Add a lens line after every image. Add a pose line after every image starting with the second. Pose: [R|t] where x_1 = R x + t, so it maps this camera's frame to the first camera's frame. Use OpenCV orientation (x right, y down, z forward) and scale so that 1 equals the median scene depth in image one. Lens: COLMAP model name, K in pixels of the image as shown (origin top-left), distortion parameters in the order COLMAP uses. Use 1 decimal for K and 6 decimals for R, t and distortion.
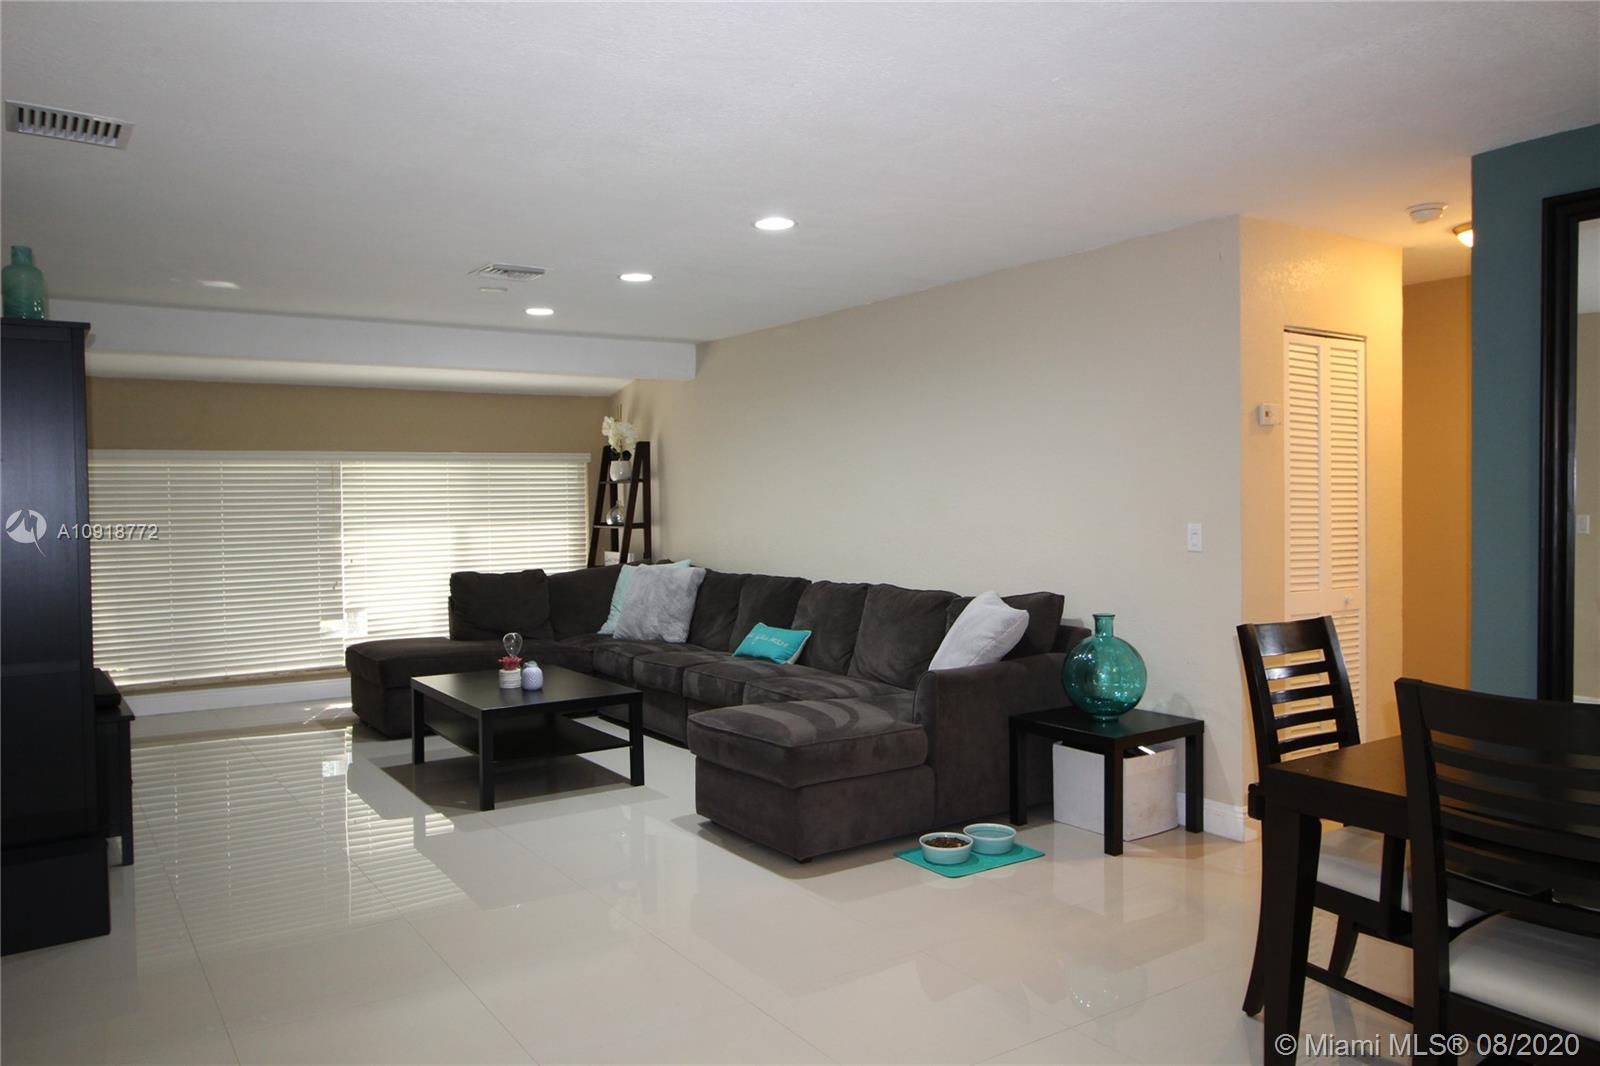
lens RADIAL K [[1160.9, 0, 802.2], [0, 1160.9, 525.7], [0, 0, 1]] dist [-0.000082, 0.000217]
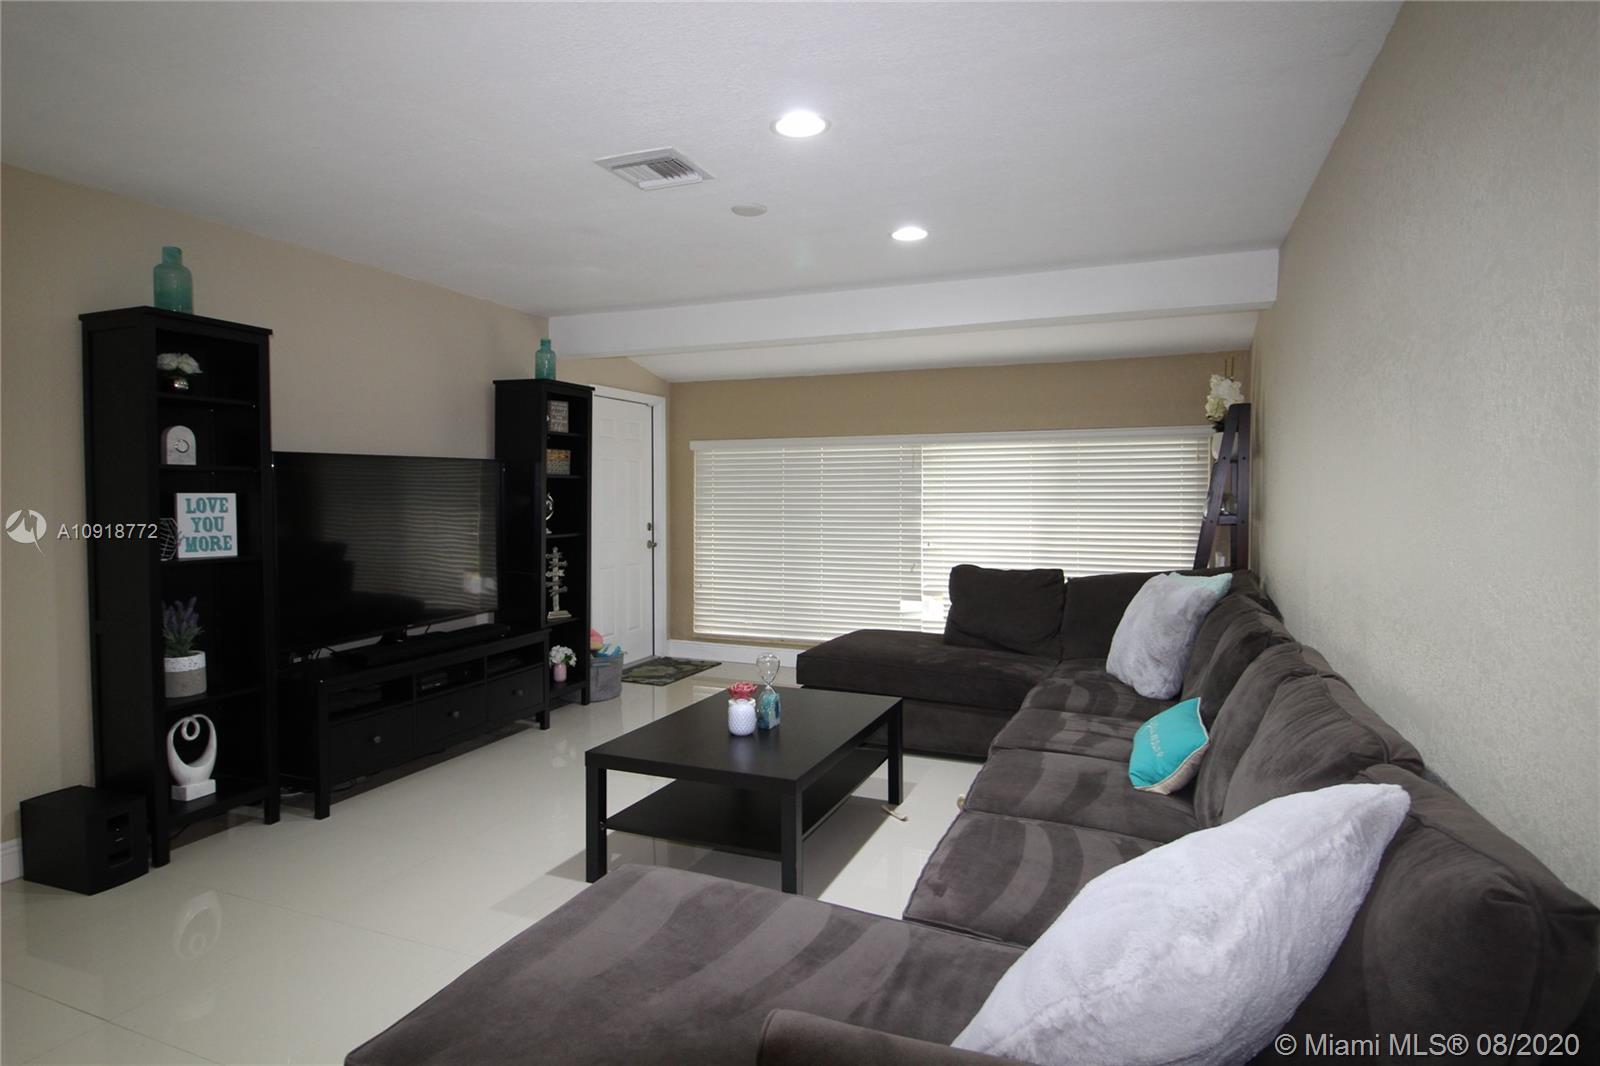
lens RADIAL K [[877.0, 0, 801.6], [0, 877.0, 525.1], [0, 0, 1]] dist [-0.005754, -0.001497]
pose [[0.569766, 0.044587, -0.820597, 0.167591], [-0.024109, 0.999004, 0.037541, -0.011504], [0.821453, -0.001606, 0.570273, 0.483456]]
